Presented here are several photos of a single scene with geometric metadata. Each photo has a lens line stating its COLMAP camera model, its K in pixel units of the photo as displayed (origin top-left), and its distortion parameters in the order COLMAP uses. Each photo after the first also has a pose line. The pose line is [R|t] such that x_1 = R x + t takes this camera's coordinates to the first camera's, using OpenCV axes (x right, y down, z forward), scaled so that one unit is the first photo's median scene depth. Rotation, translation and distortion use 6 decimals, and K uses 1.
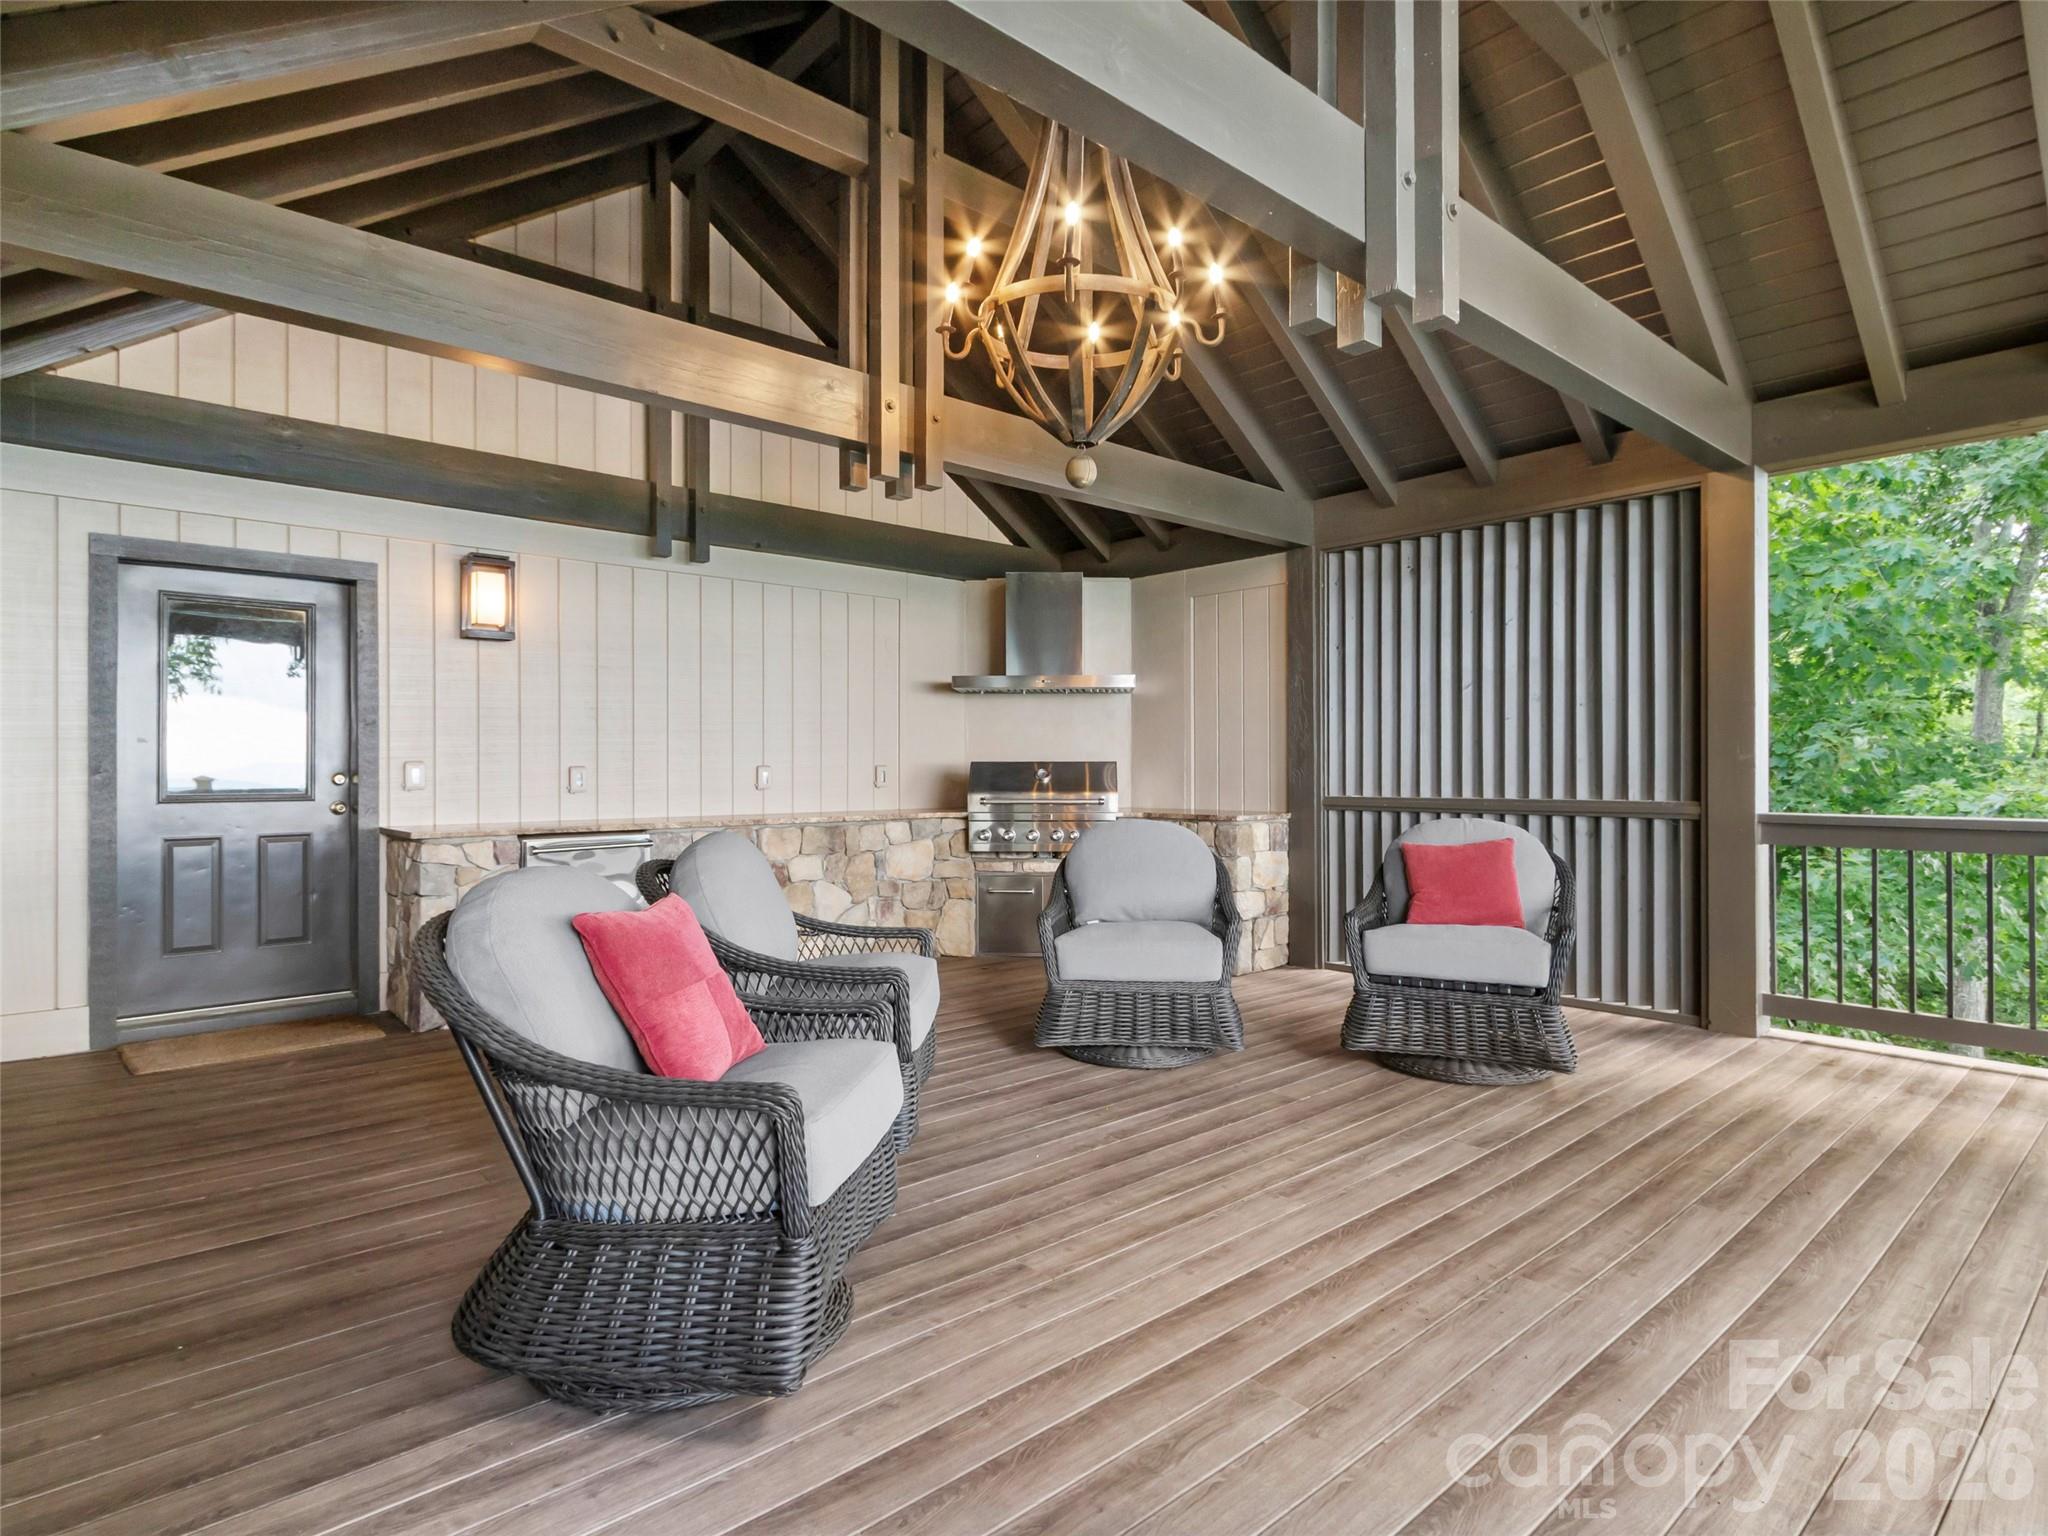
lens RADIAL K [[1113.3, 0, 1039.7], [0, 1113.3, 762.6], [0, 0, 1]] dist [0.003218, 0.000121]
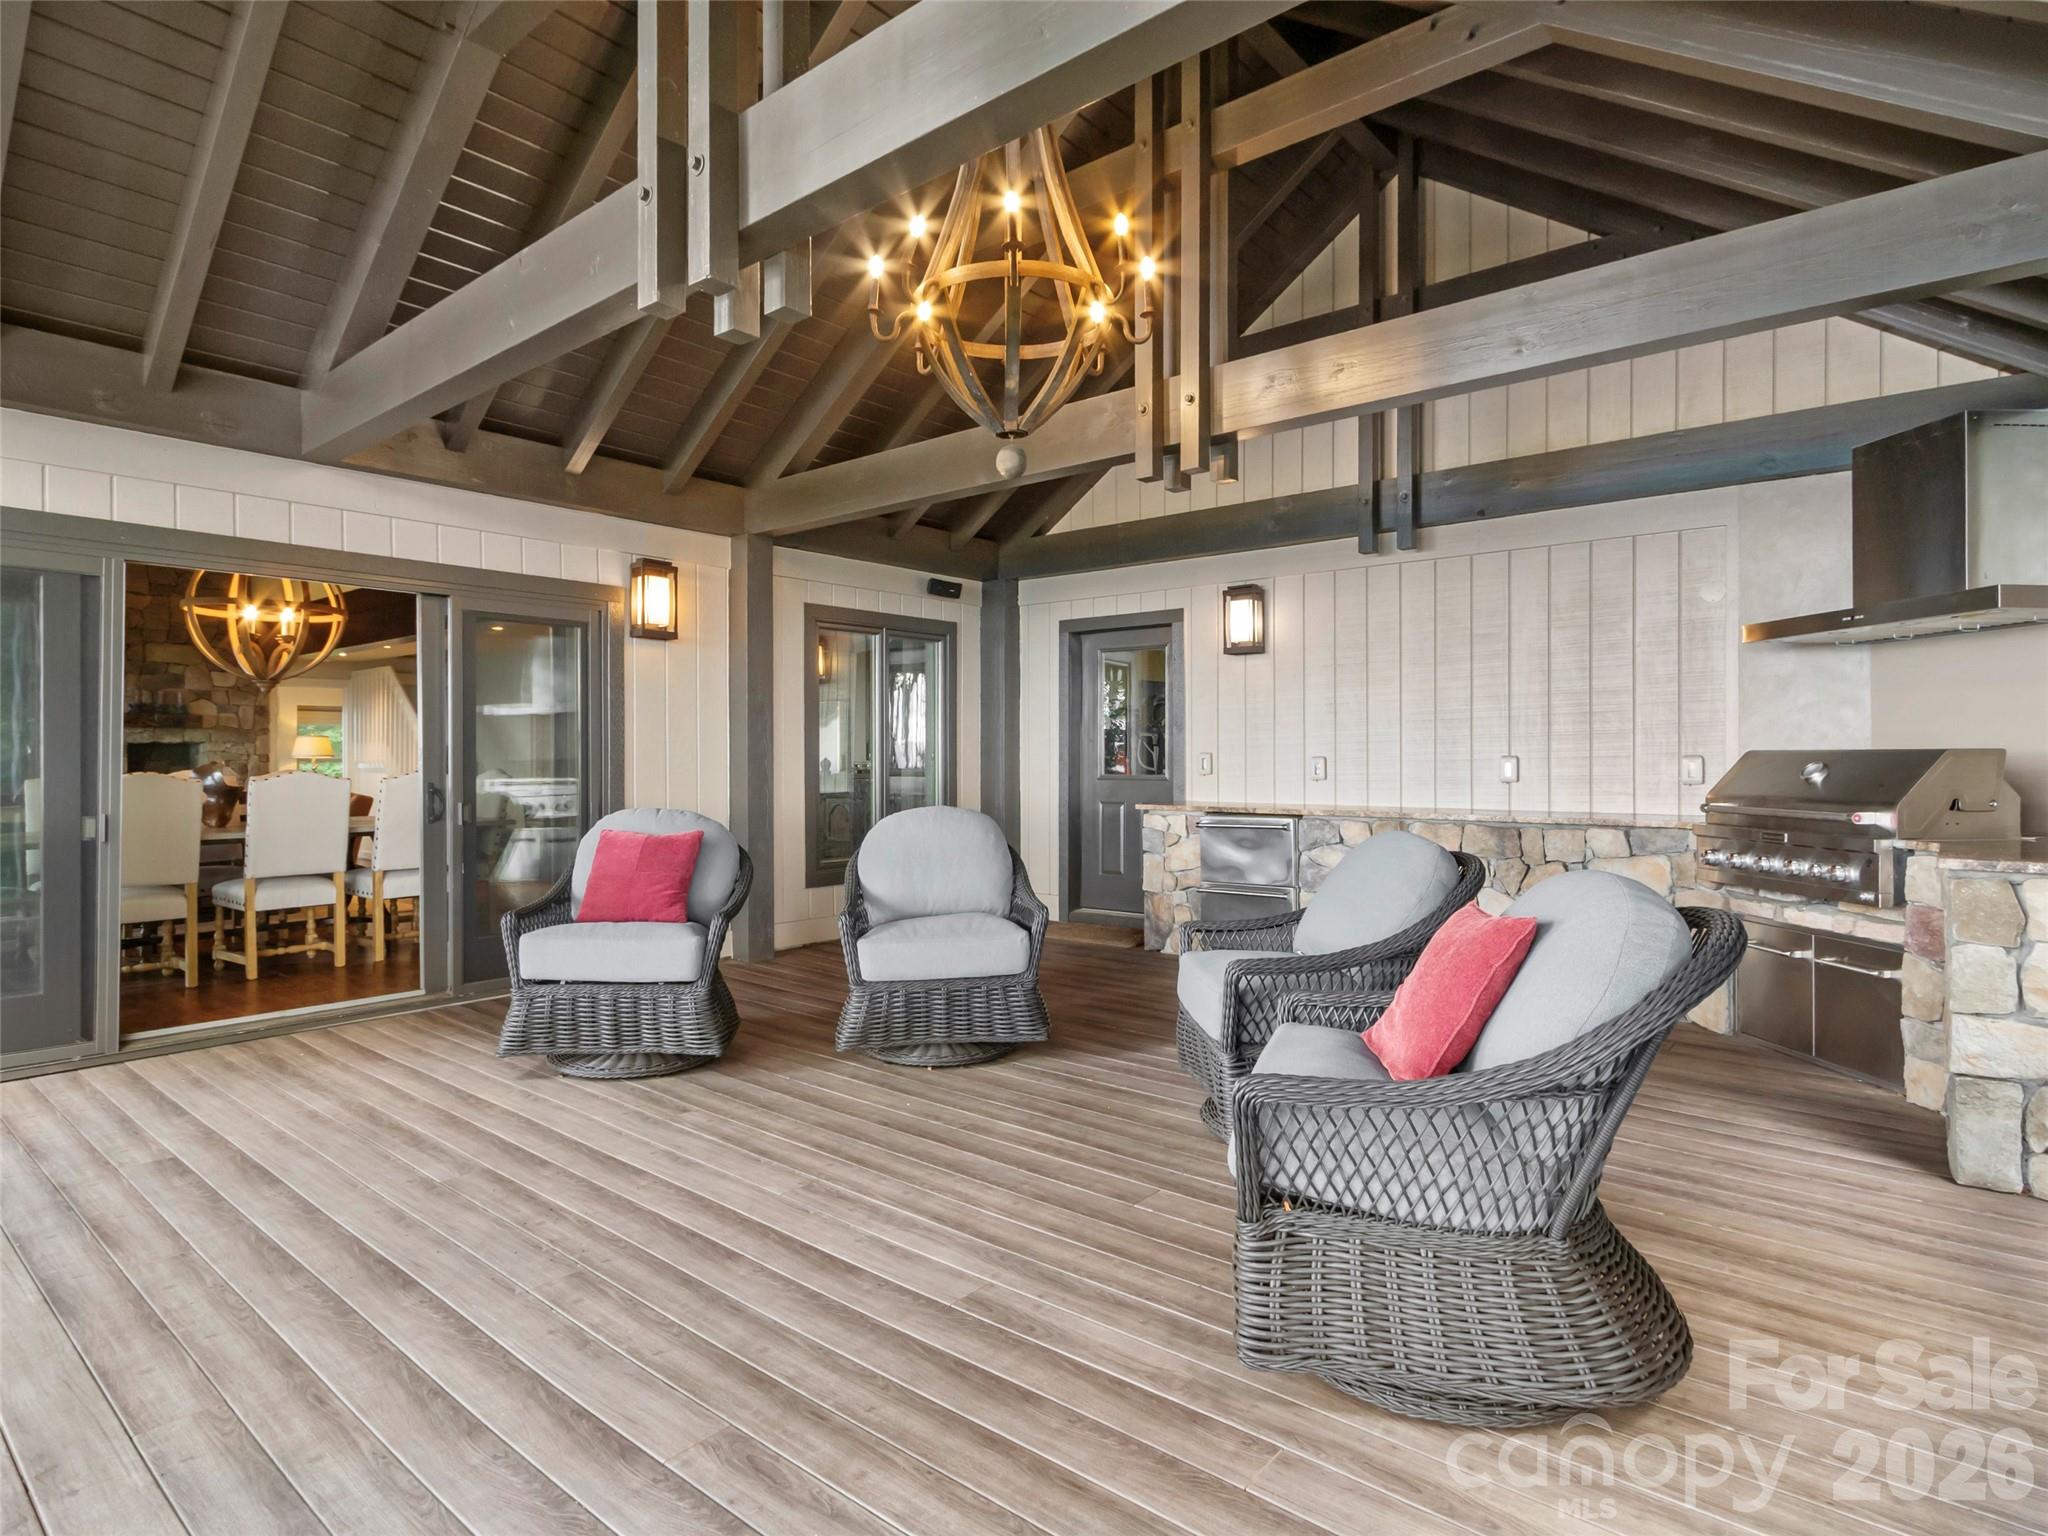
lens RADIAL K [[1113.3, 0, 1039.7], [0, 1113.3, 762.6], [0, 0, 1]] dist [0.003218, 0.000121]
pose [[0.134693, 0.007562, -0.990858, 1.025659], [0.004473, 0.999956, 0.008239, -0.002028], [0.990877, -0.005542, 0.134654, 0.887767]]
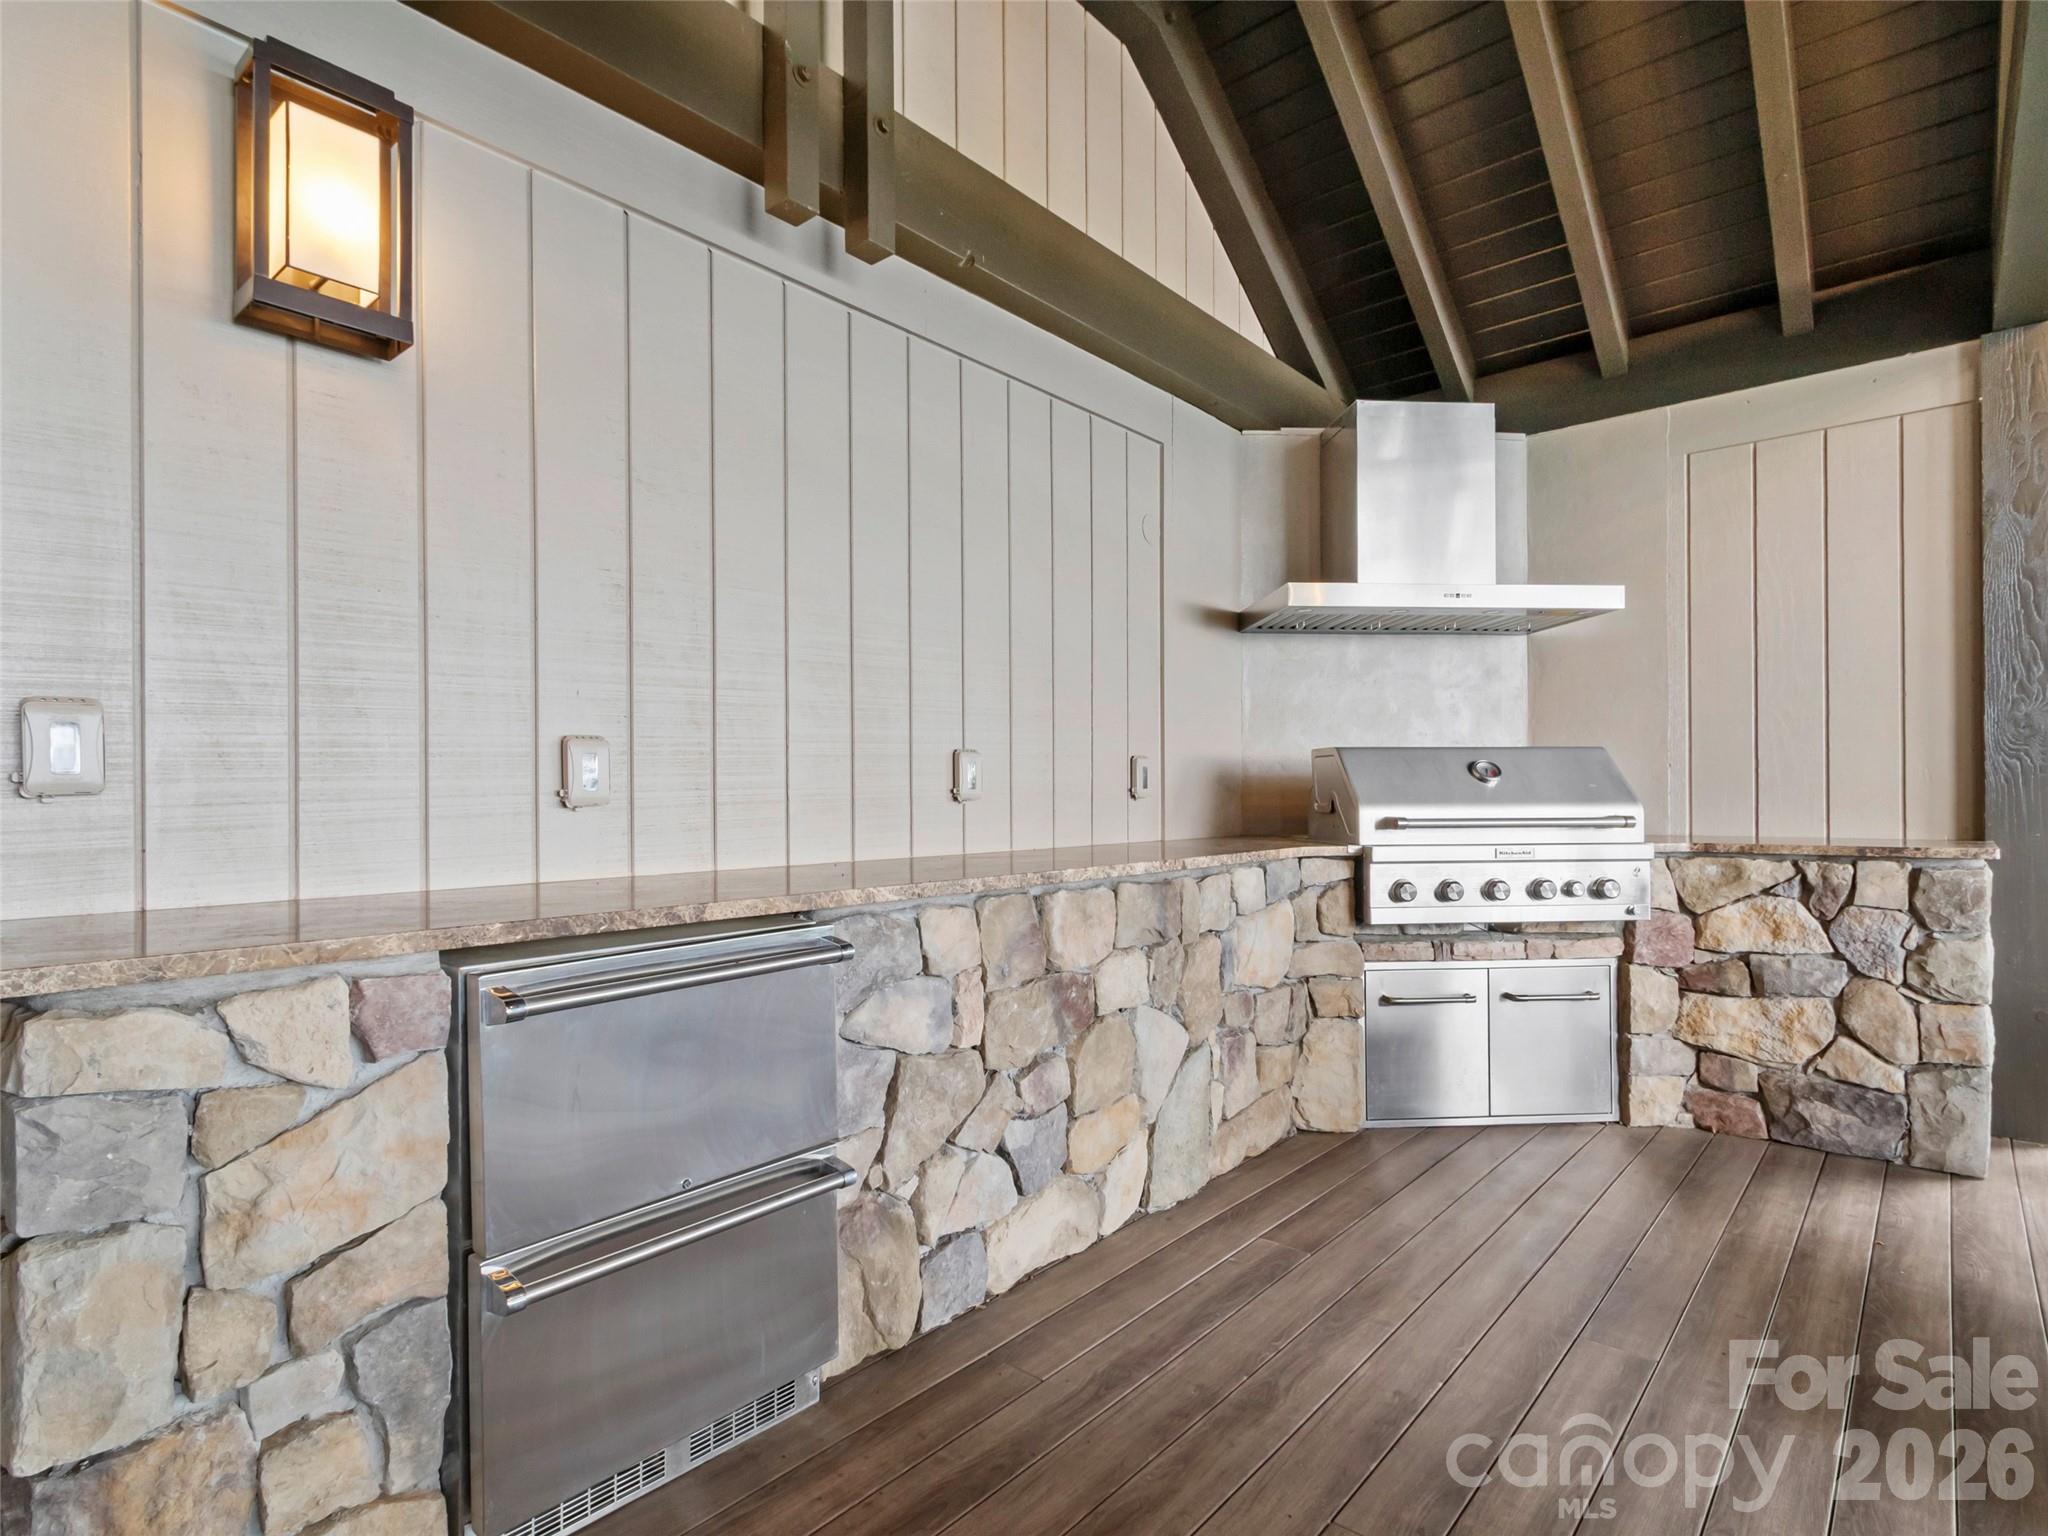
lens RADIAL K [[1060.9, 0, 1024.8], [0, 1060.9, 786.4], [0, 0, 1]] dist [0.004142, 0.000999]
pose [[0.992625, -0.002192, 0.121204, -0.486322], [0.002356, 0.999996, -0.001212, 0.032801], [-0.121201, 0.001489, 0.992627, 0.980465]]
